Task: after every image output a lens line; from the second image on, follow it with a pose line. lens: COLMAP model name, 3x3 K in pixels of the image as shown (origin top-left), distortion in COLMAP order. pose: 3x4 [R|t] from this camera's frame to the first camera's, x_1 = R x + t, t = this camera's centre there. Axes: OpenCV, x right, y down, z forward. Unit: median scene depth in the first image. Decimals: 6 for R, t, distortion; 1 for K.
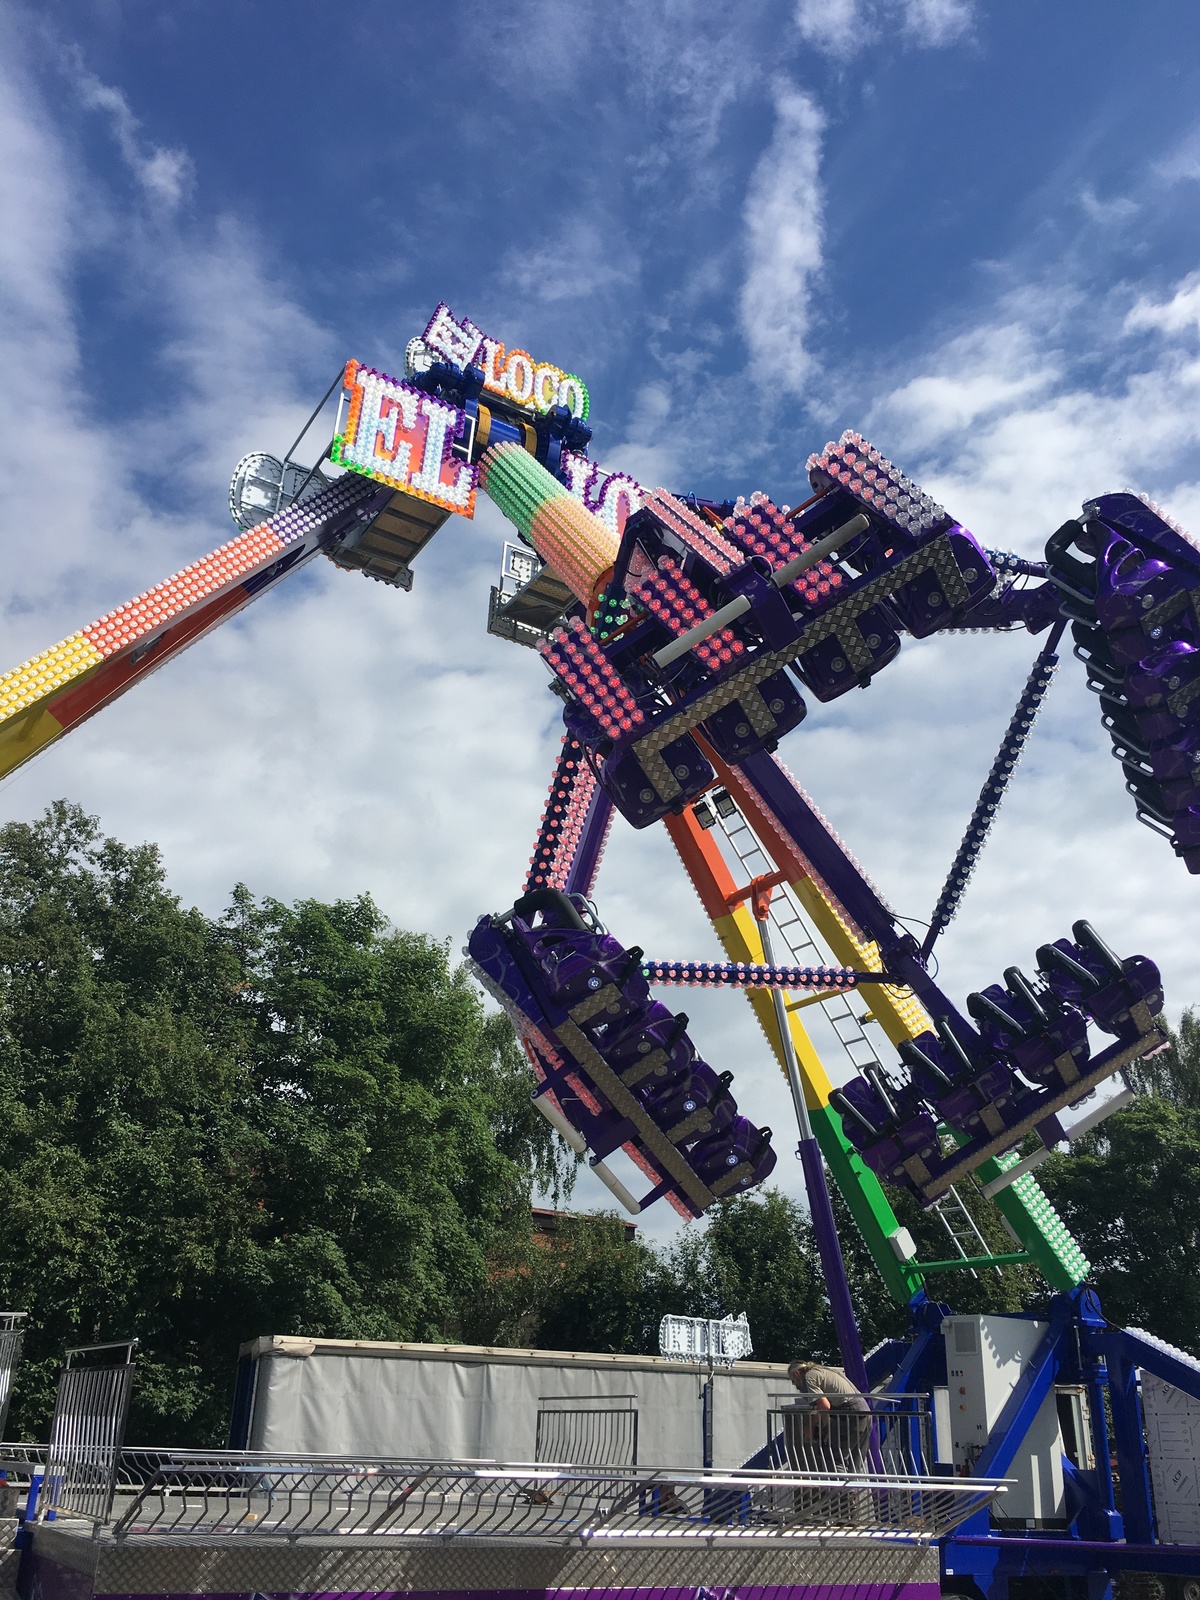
lens RADIAL K [[1340.5, 0, 600.0], [0, 1340.5, 800.0], [0, 0, 1]] dist [0.070482, -0.112698]
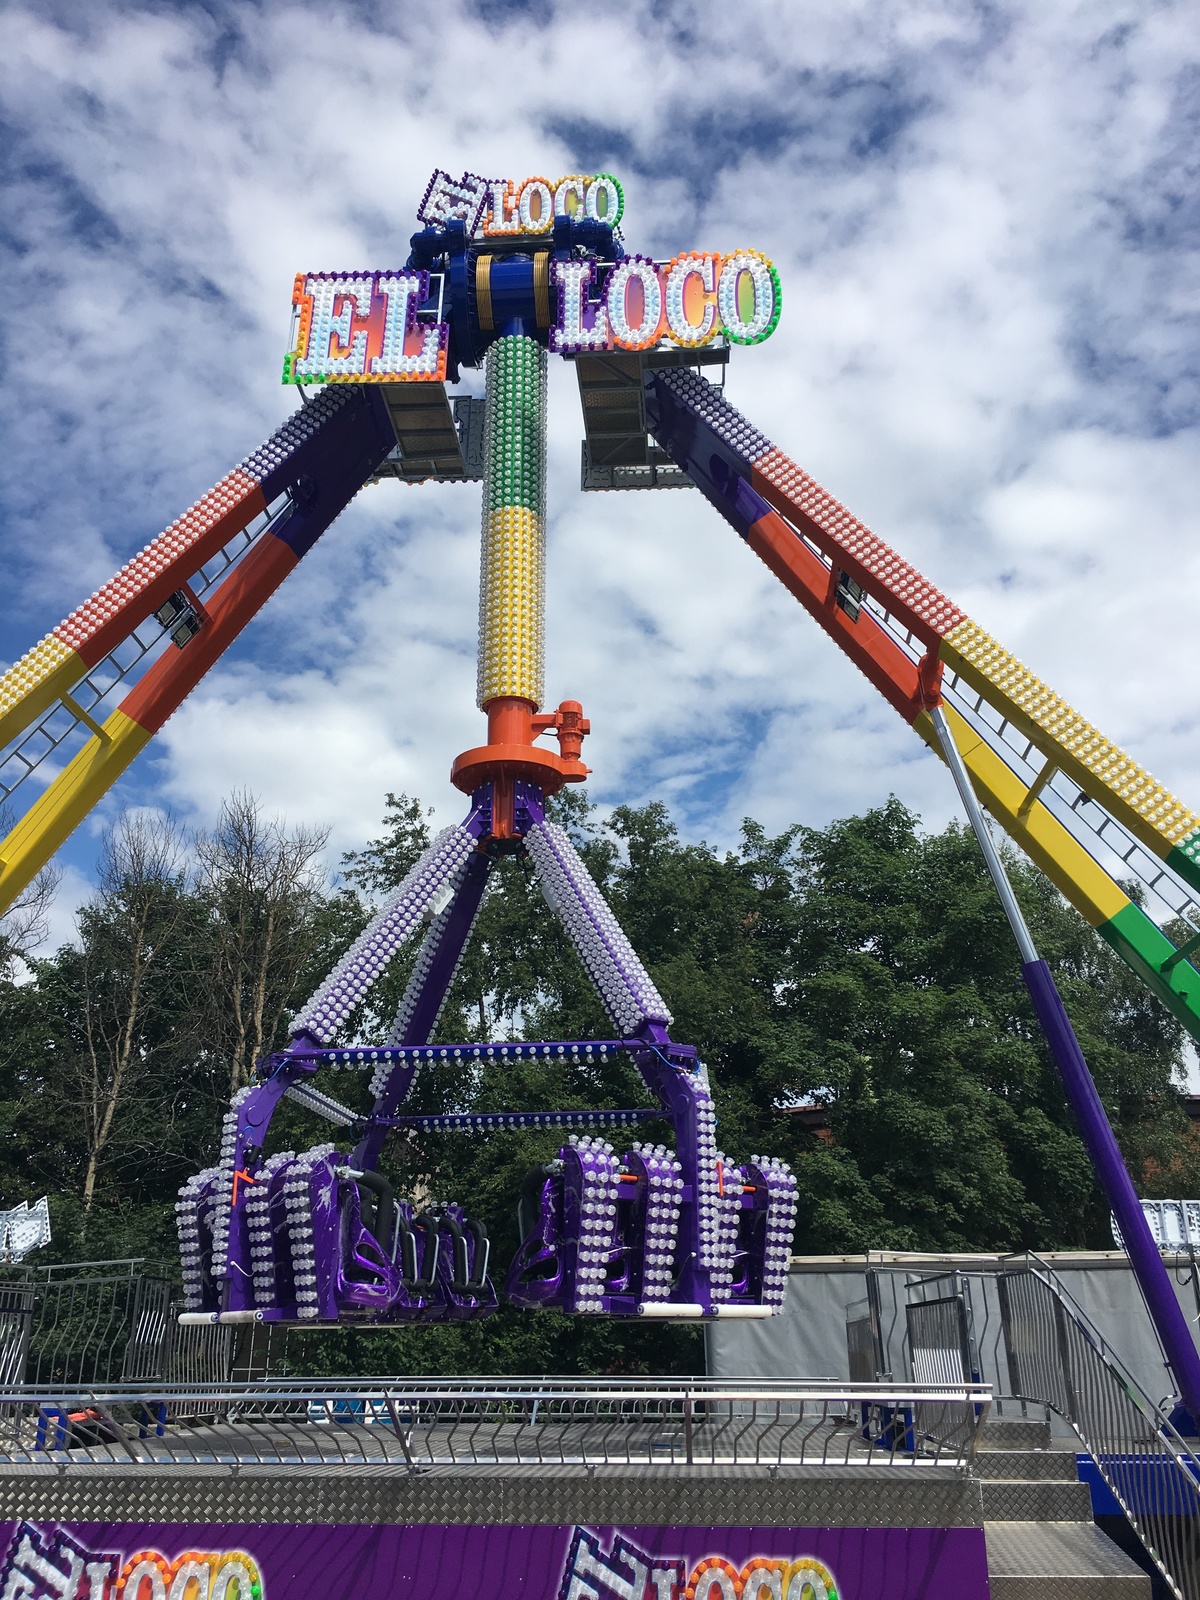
lens RADIAL K [[1330.8, 0, 604.3], [0, 1330.8, 780.8], [0, 0, 1]] dist [0.178217, -0.258489]
pose [[0.818848, -0.260623, -0.511433, 0.342407], [0.276999, 0.959787, -0.045602, 0.110076], [0.502752, -0.104326, 0.858112, 0.197818]]
